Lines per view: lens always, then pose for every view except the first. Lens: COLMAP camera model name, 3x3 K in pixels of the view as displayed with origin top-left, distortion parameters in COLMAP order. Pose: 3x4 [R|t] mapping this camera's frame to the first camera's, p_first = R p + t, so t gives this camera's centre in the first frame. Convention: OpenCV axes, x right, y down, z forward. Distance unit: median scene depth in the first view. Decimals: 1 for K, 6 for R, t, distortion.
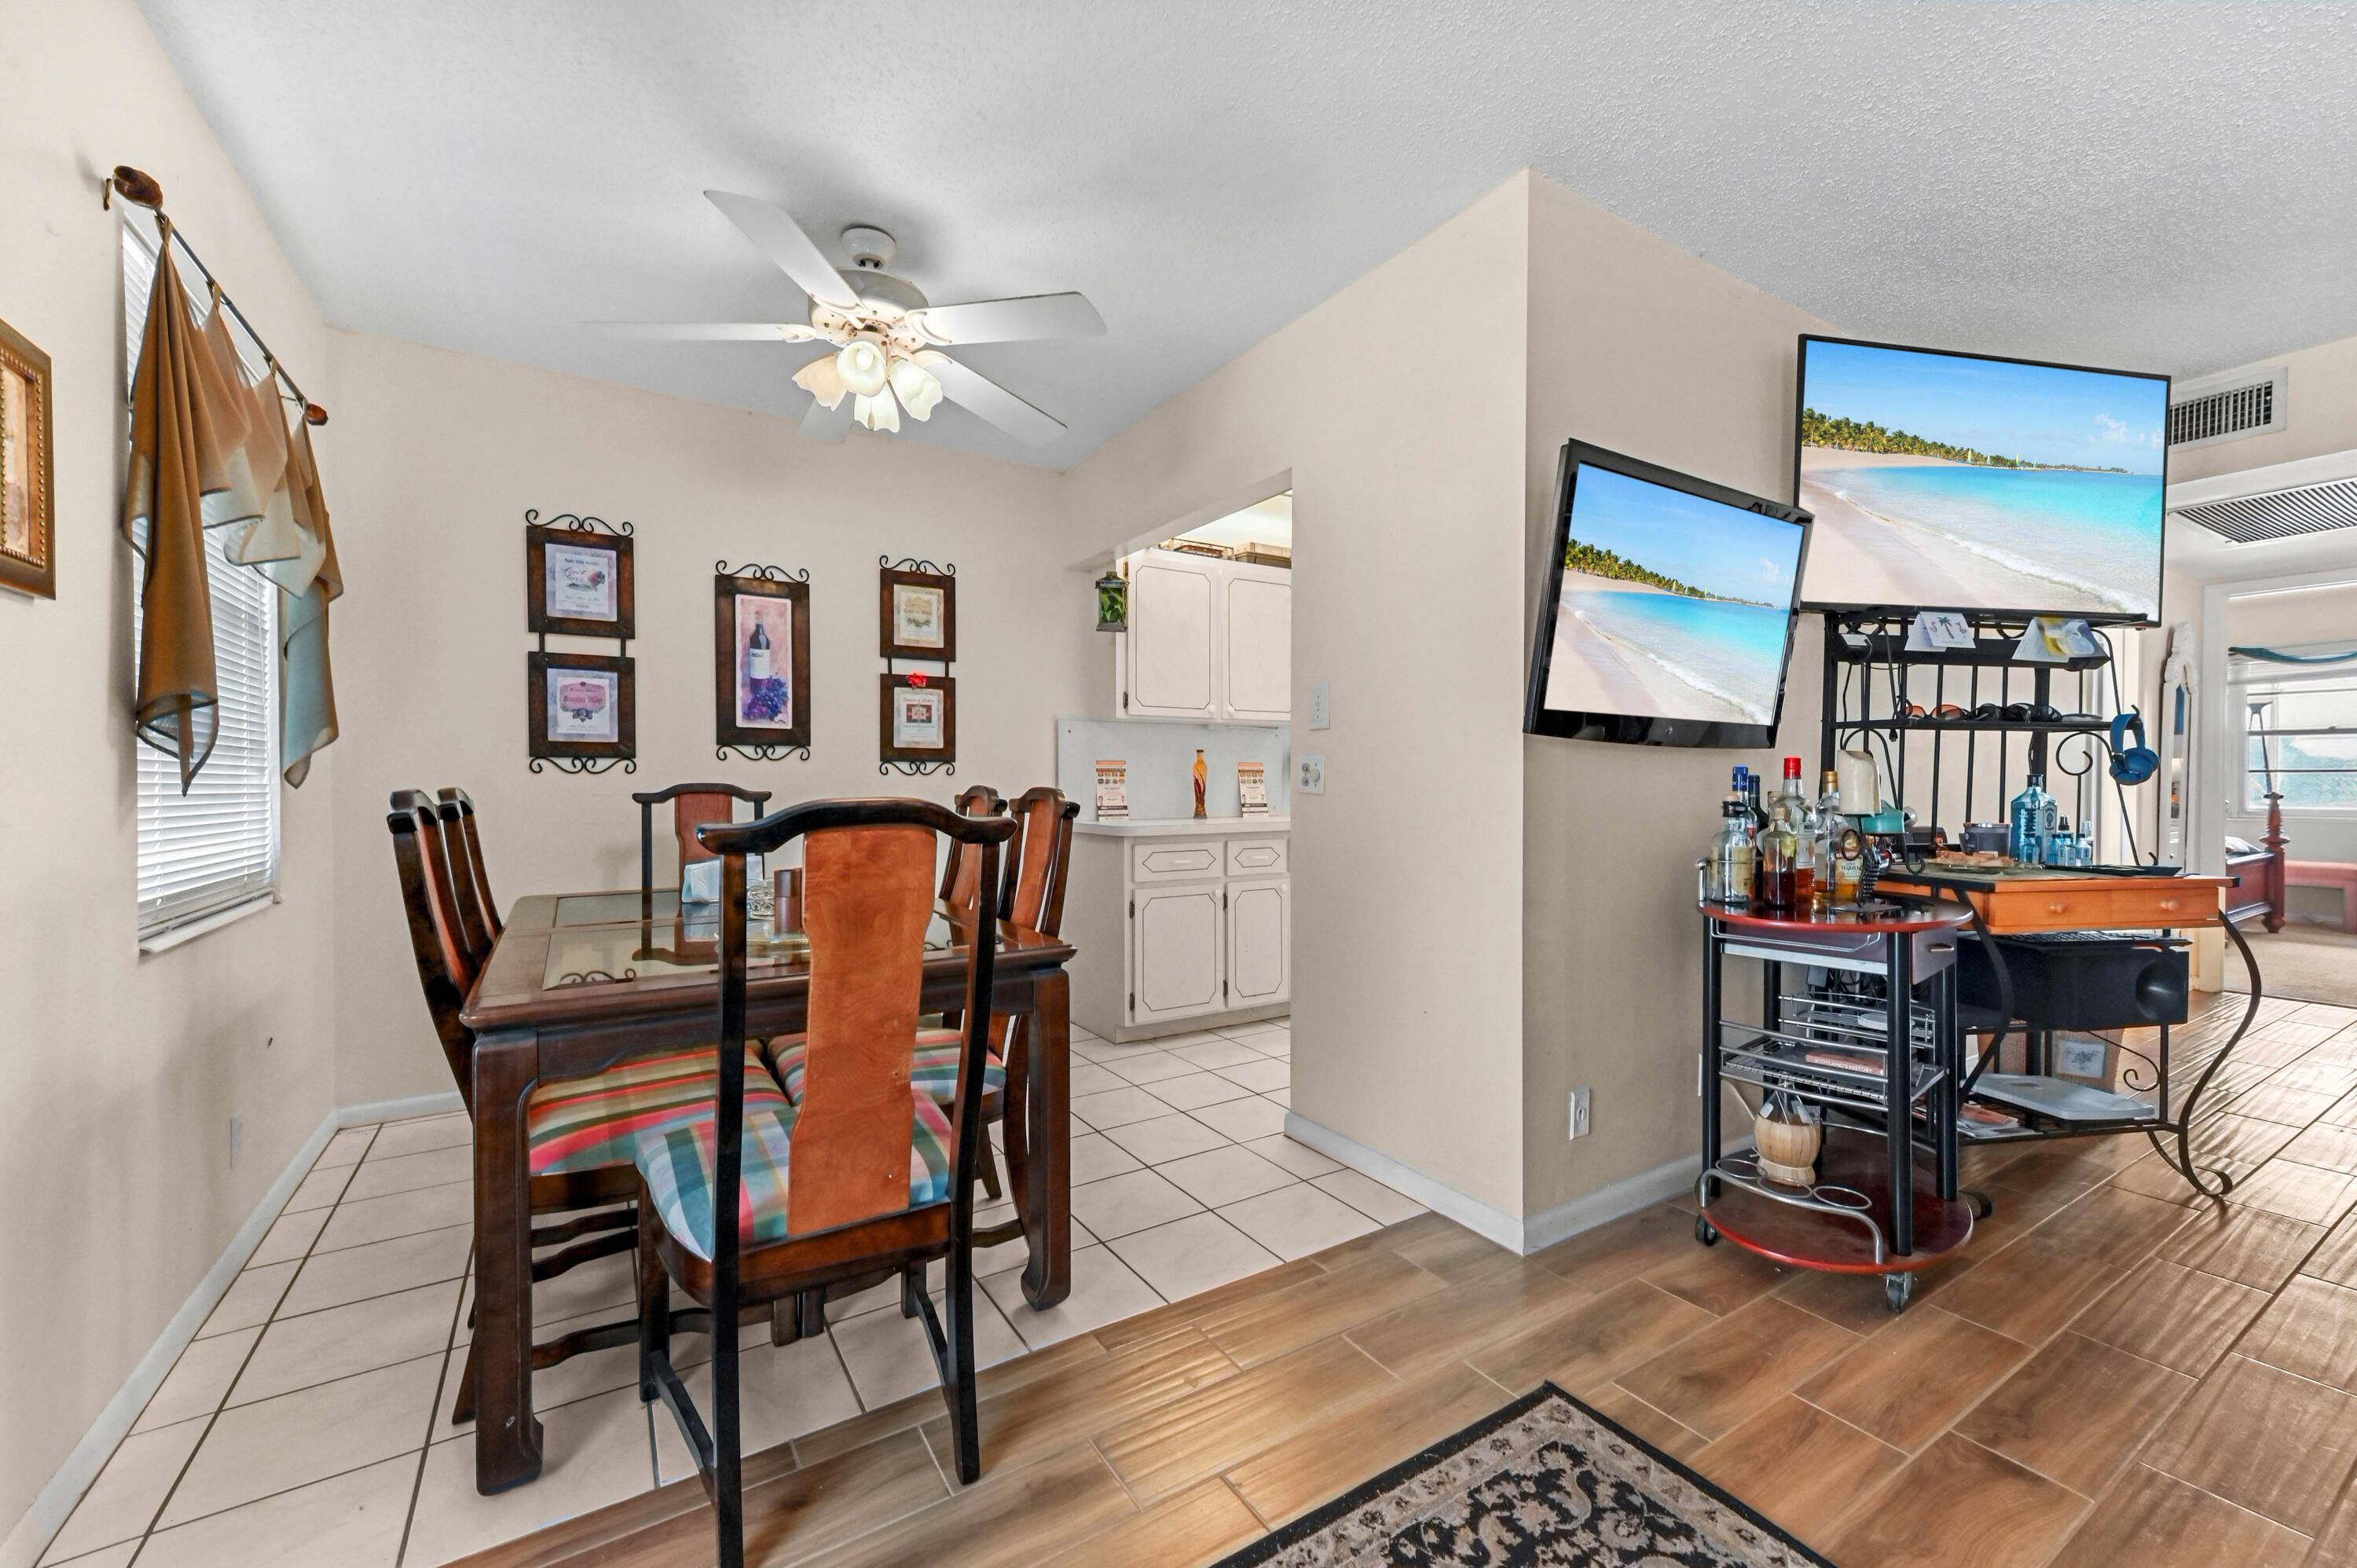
lens RADIAL K [[941.9, 0, 1180.6], [0, 941.9, 787.5], [0, 0, 1]] dist [0.013060, -0.000076]
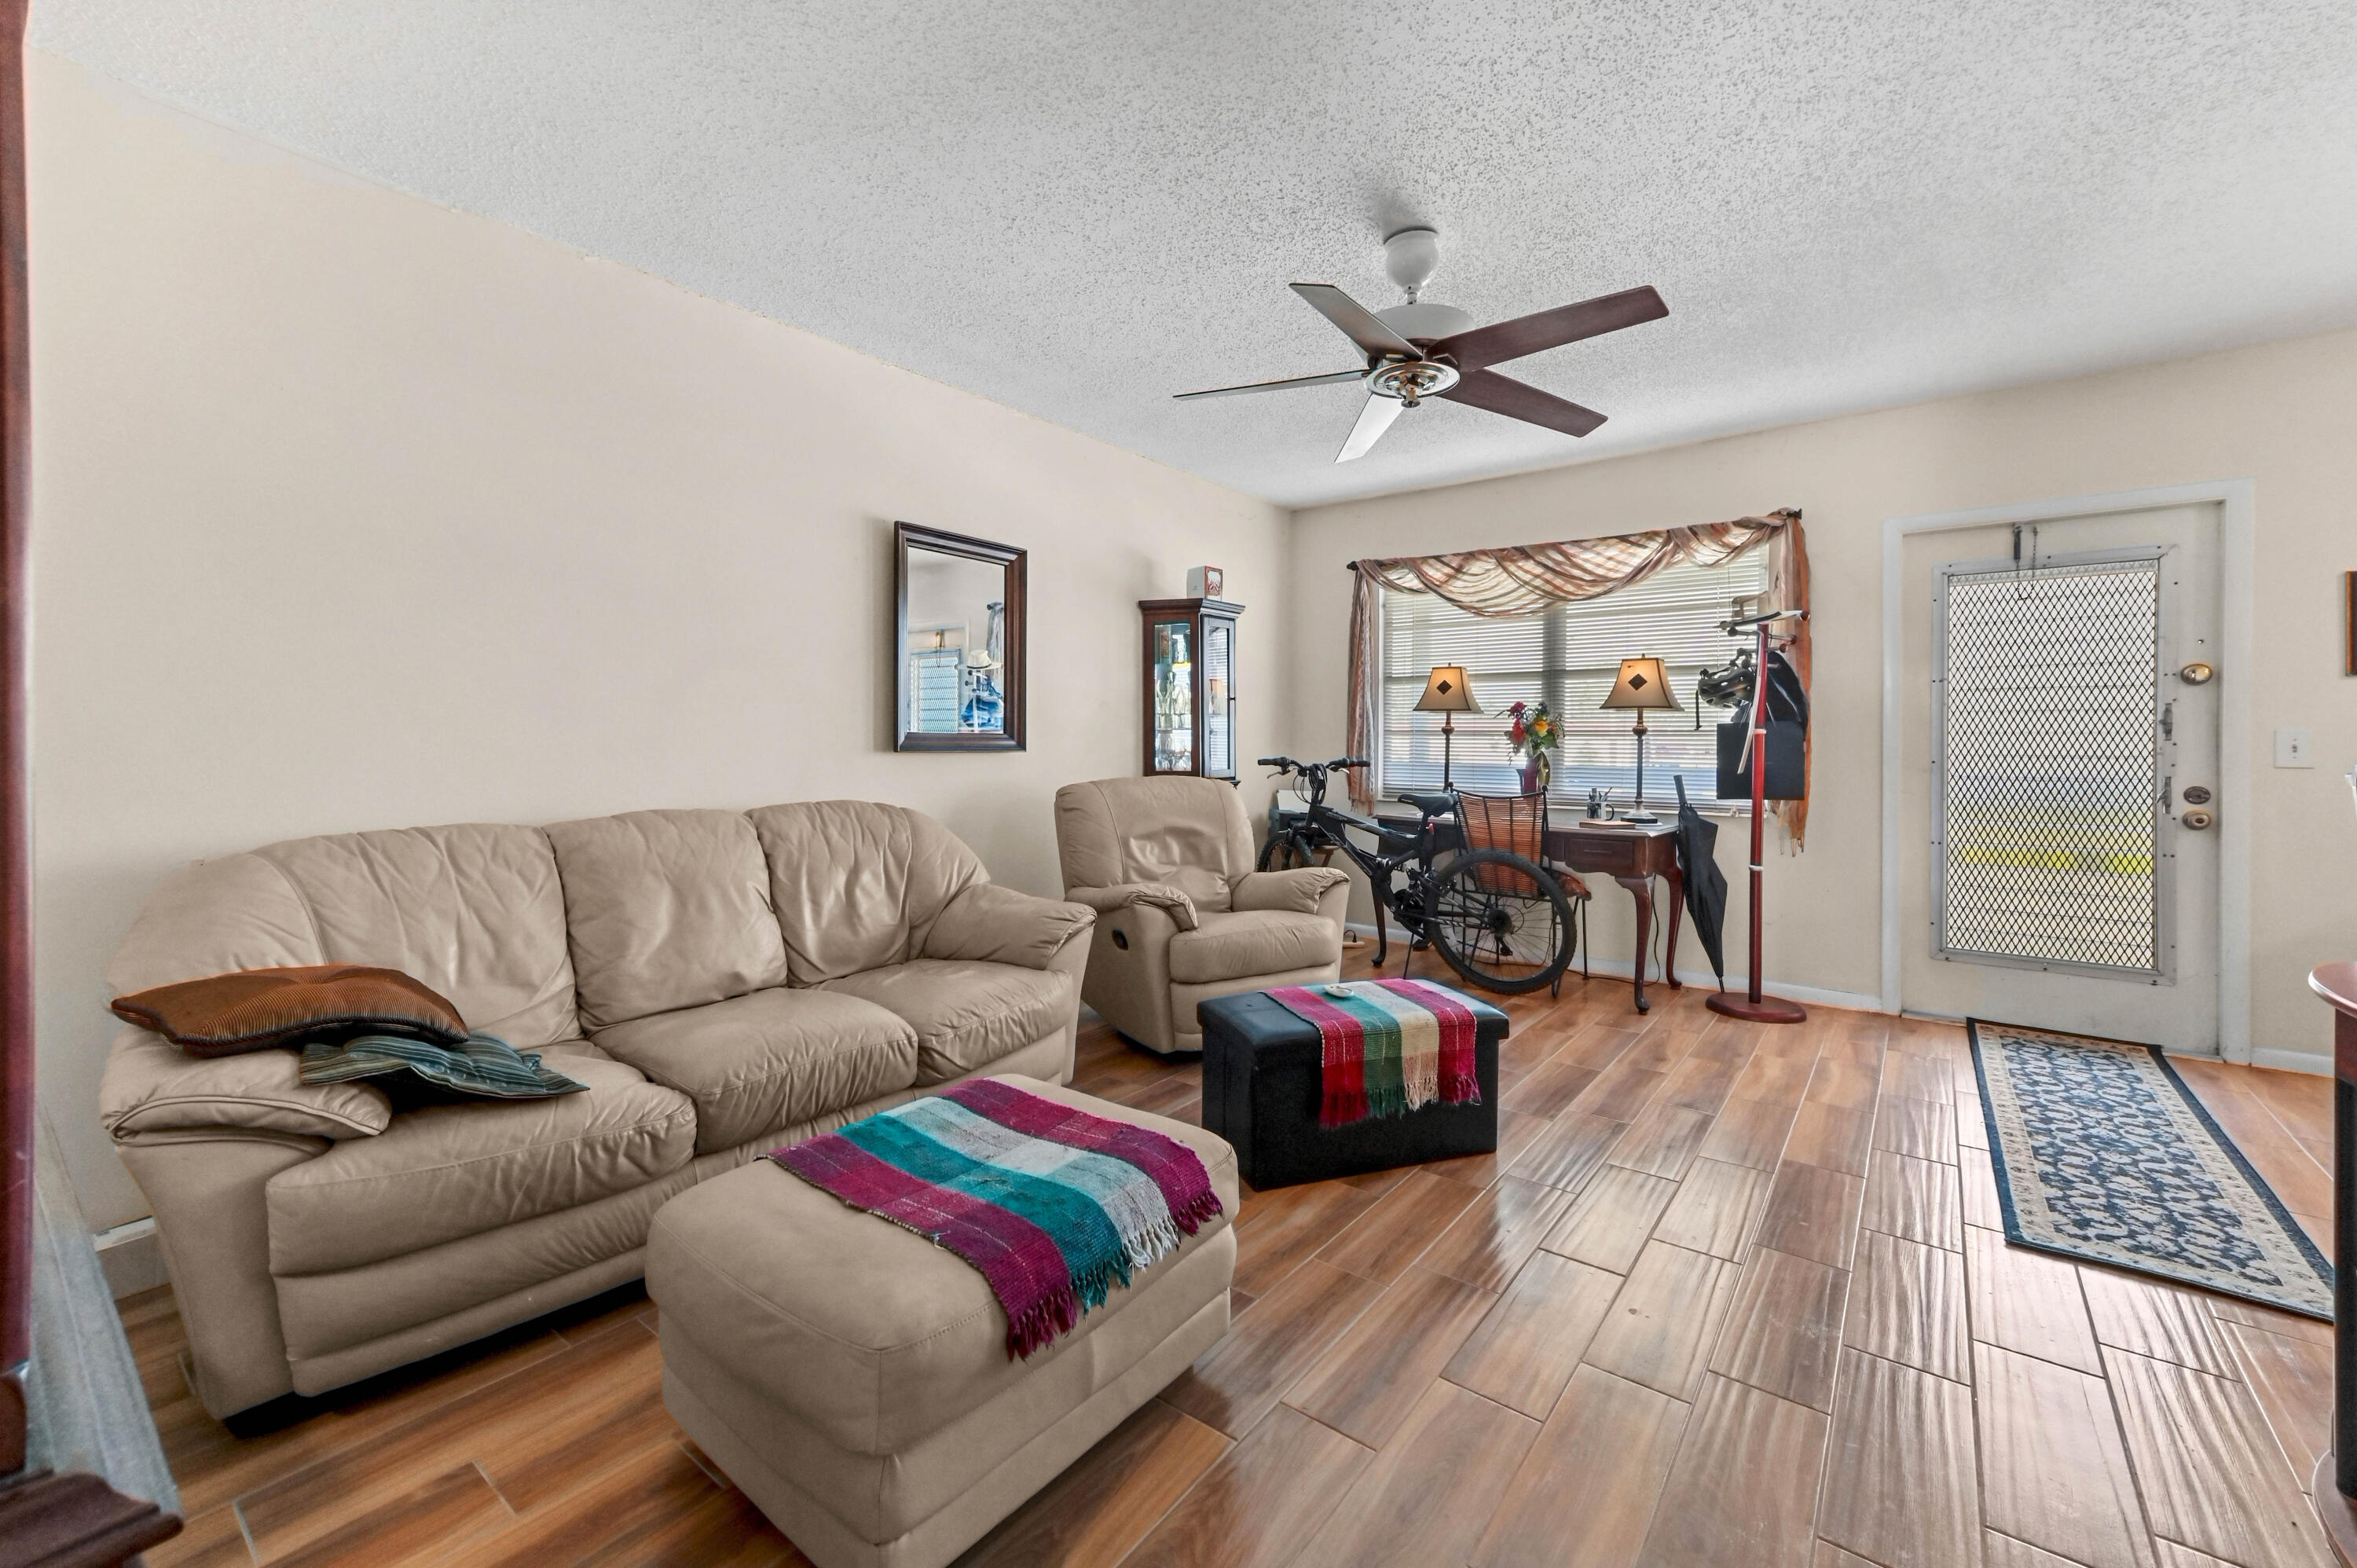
lens RADIAL K [[967.6, 0, 1170.4], [0, 967.6, 743.2], [0, 0, 1]] dist [0.015253, -0.000022]
pose [[-0.940177, 0.000597, -0.340685, 1.278415], [-0.003357, 0.999934, 0.011015, -0.019277], [0.340669, 0.011500, -0.940113, 0.993119]]
